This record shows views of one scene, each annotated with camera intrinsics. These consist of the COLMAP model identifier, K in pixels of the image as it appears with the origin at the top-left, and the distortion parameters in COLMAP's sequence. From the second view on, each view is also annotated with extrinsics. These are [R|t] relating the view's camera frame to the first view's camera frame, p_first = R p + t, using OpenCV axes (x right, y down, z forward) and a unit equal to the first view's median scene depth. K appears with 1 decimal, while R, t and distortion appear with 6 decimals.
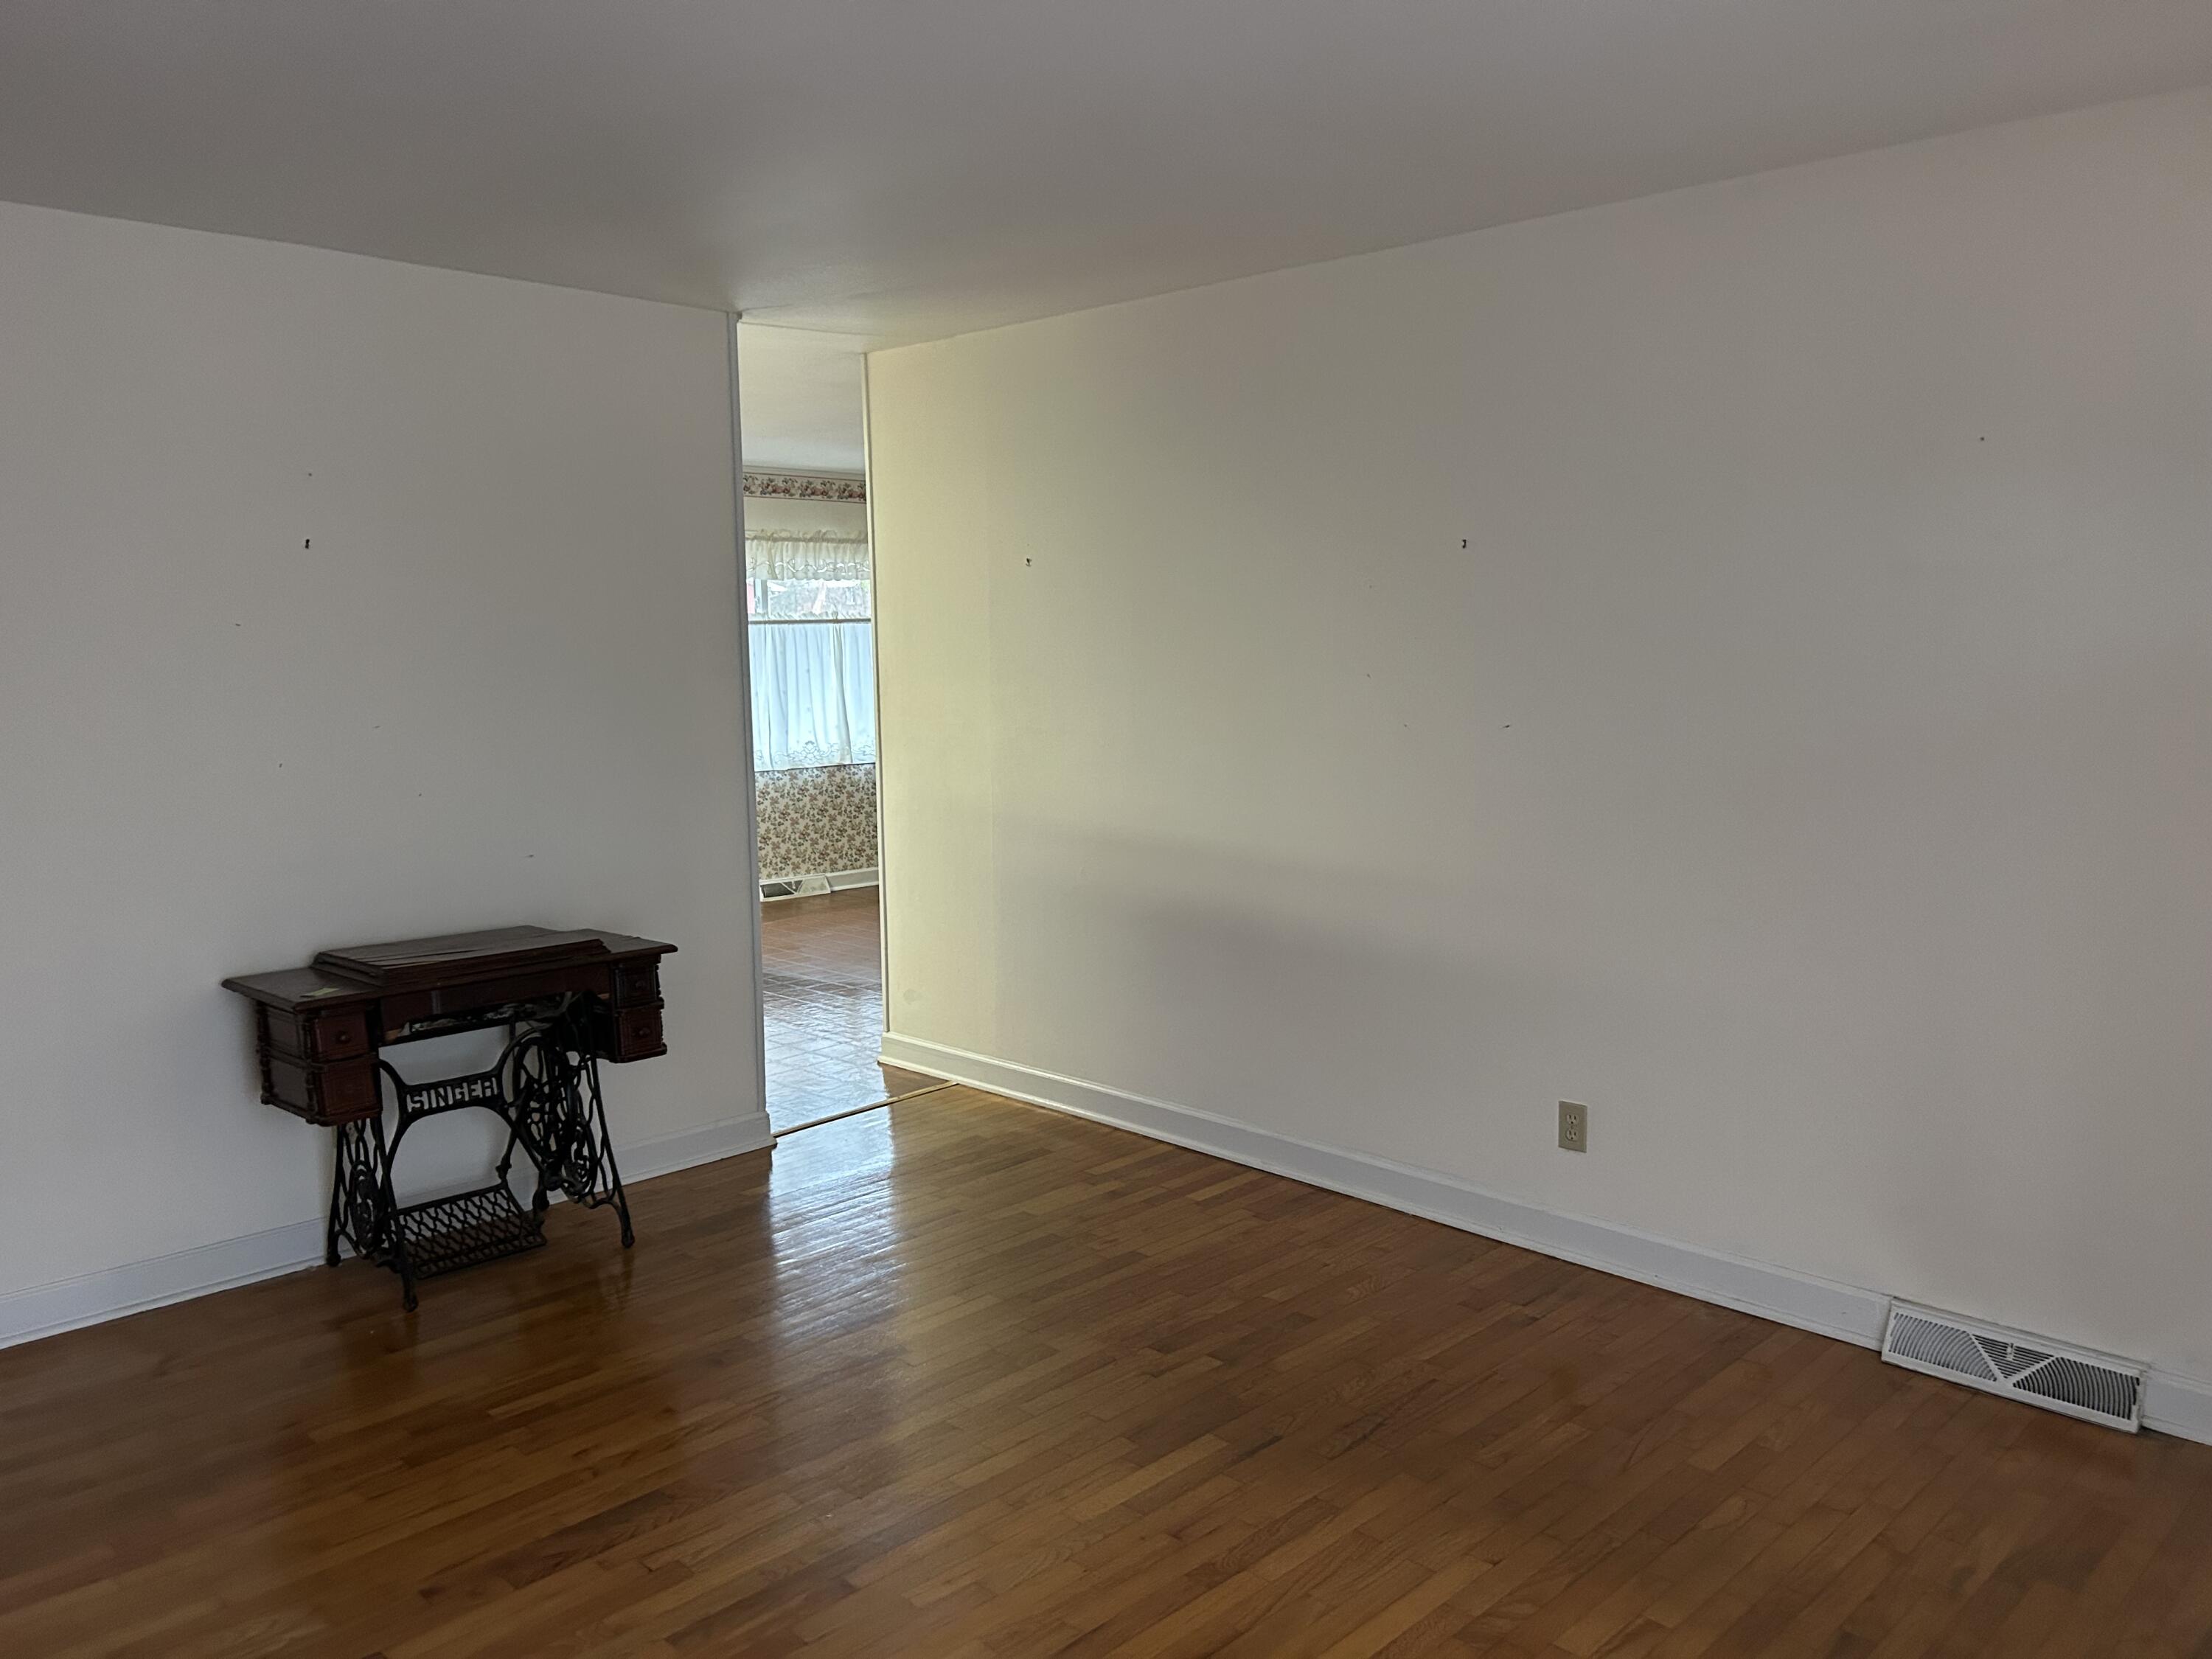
lens RADIAL K [[1649.2, 0, 1113.3], [0, 1649.2, 838.4], [0, 0, 1]] dist [0.090809, -0.095689]
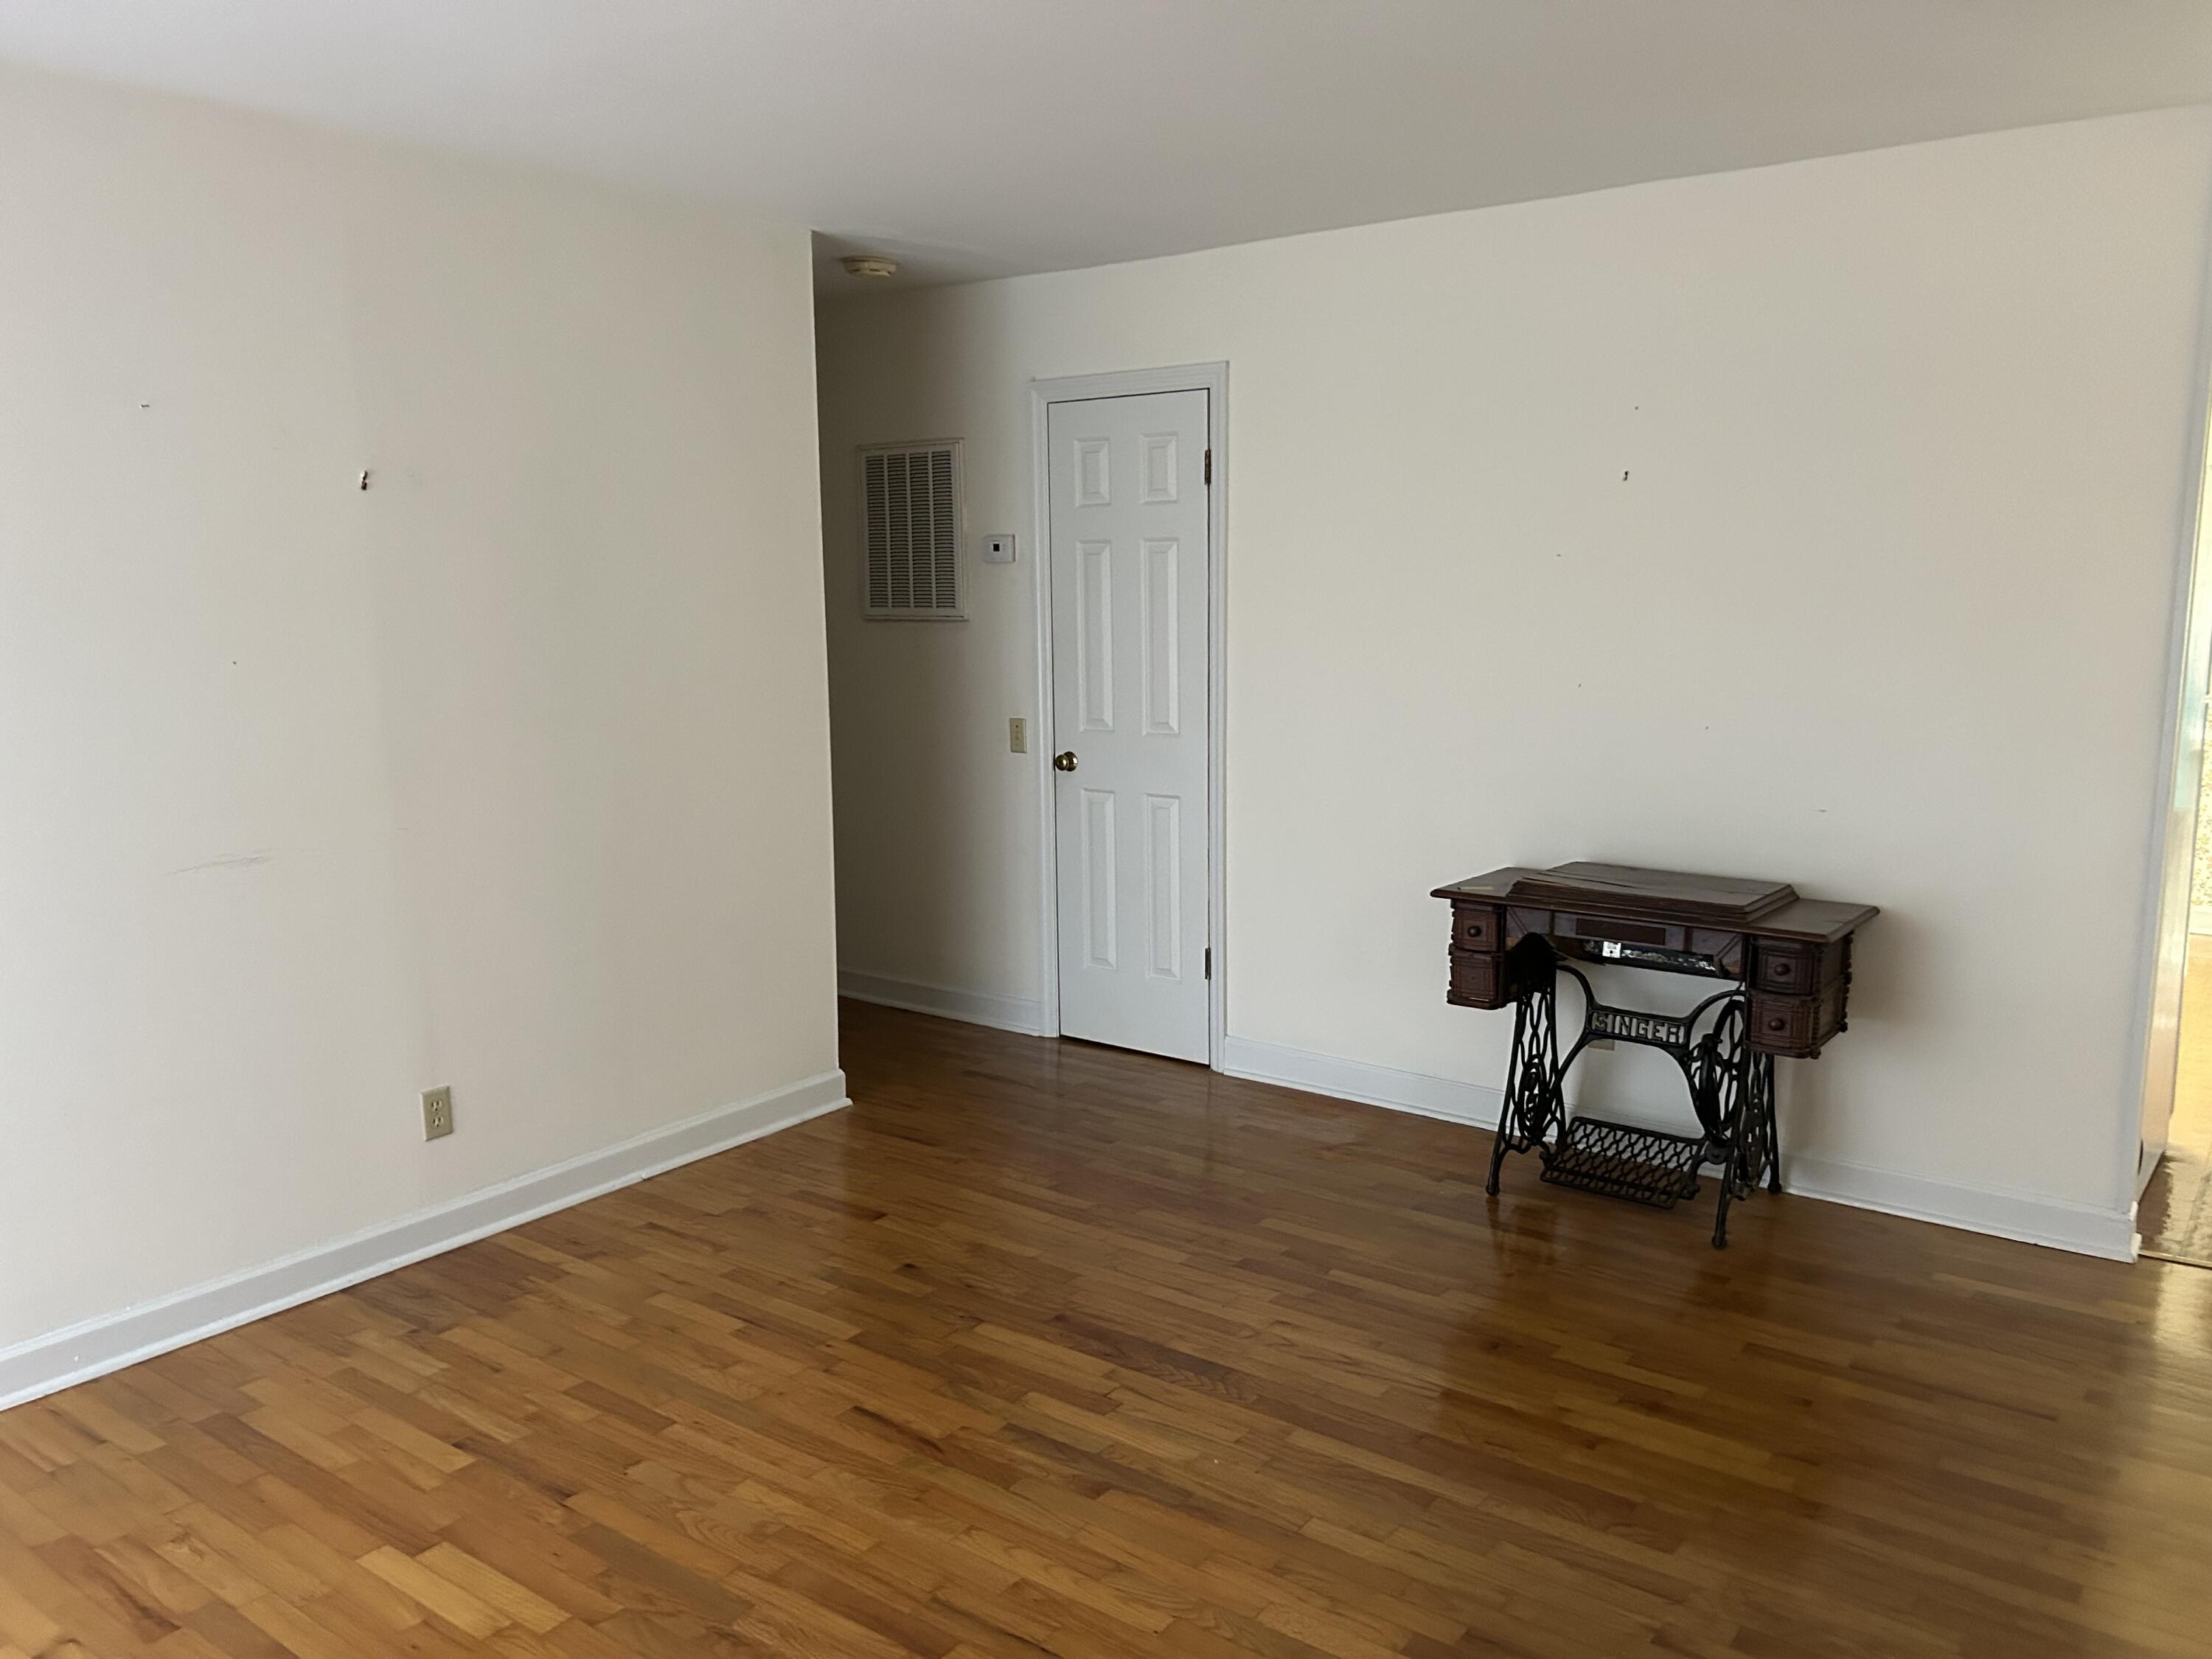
lens RADIAL K [[1649.2, 0, 1113.3], [0, 1649.2, 838.4], [0, 0, 1]] dist [0.090809, -0.095689]
pose [[0.126918, 0.160225, -0.978887, 0.596830], [-0.107122, 0.983310, 0.147060, -0.080735], [0.986112, 0.086196, 0.141963, 0.623365]]
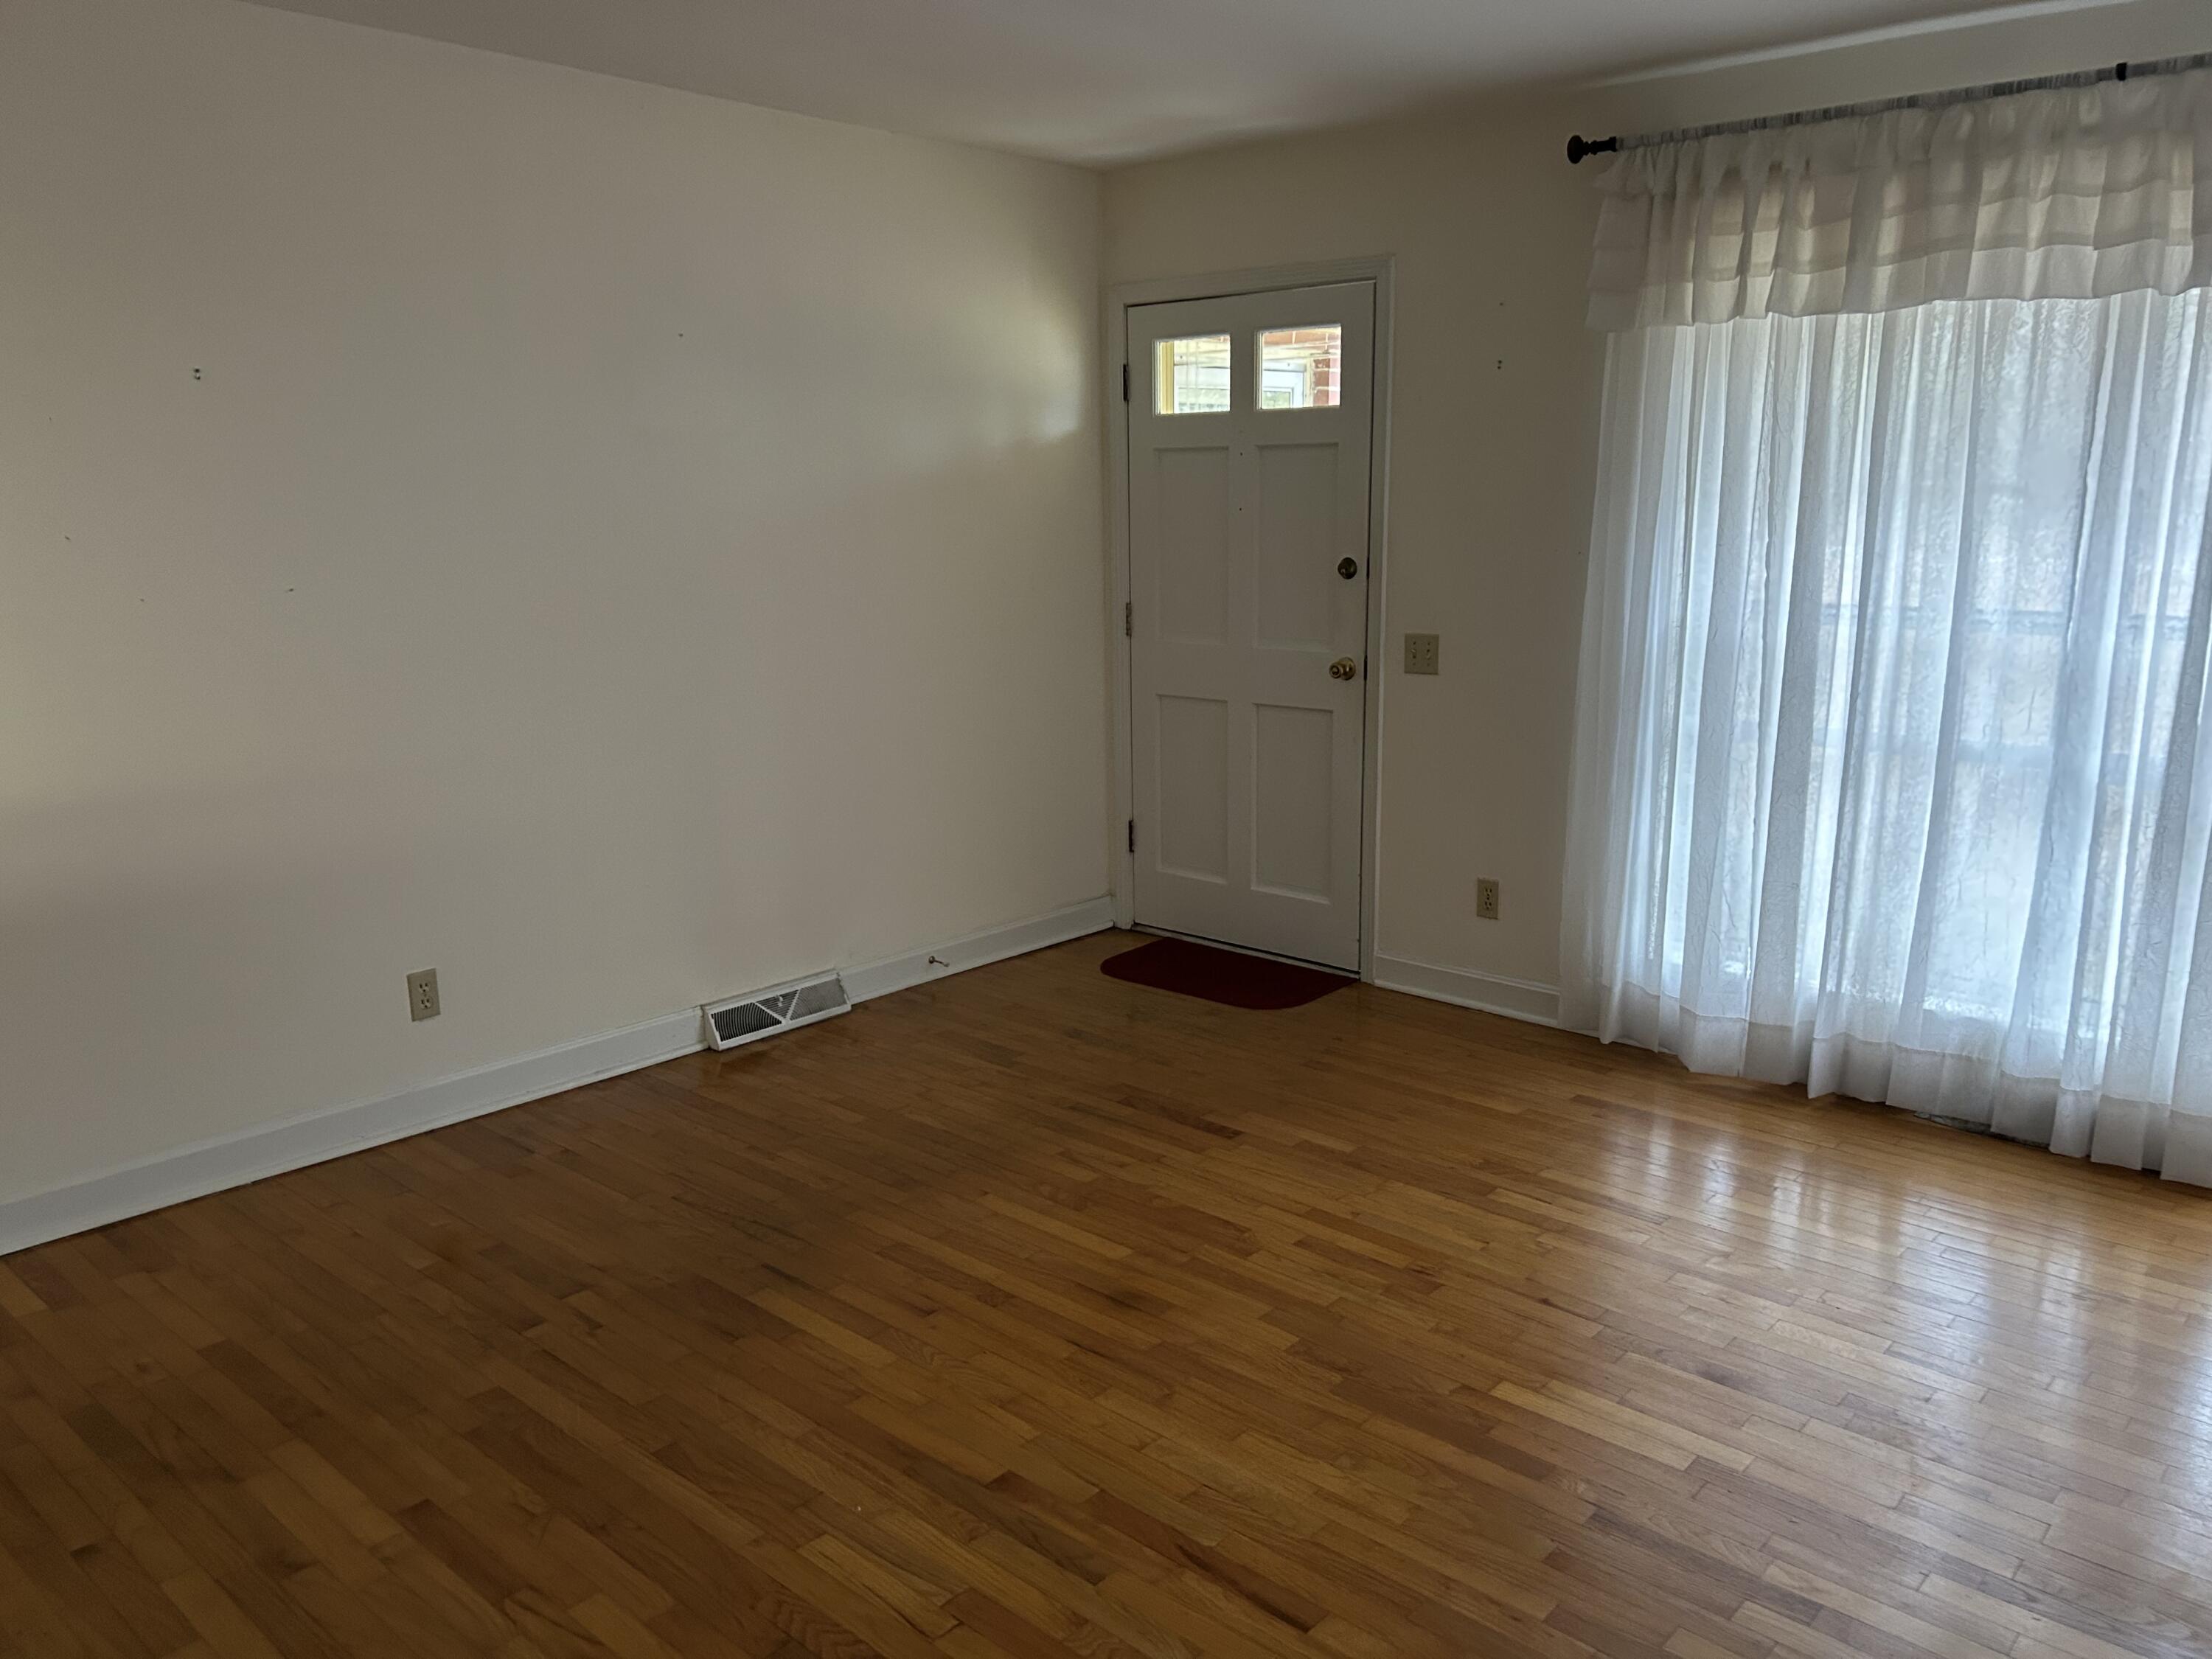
lens RADIAL K [[1649.2, 0, 1113.3], [0, 1649.2, 838.4], [0, 0, 1]] dist [0.090809, -0.095689]
pose [[-0.051161, -0.197835, 0.978899, -0.771917], [0.126668, 0.970982, 0.202855, -0.071610], [-0.990625, 0.134374, -0.024617, 0.687313]]
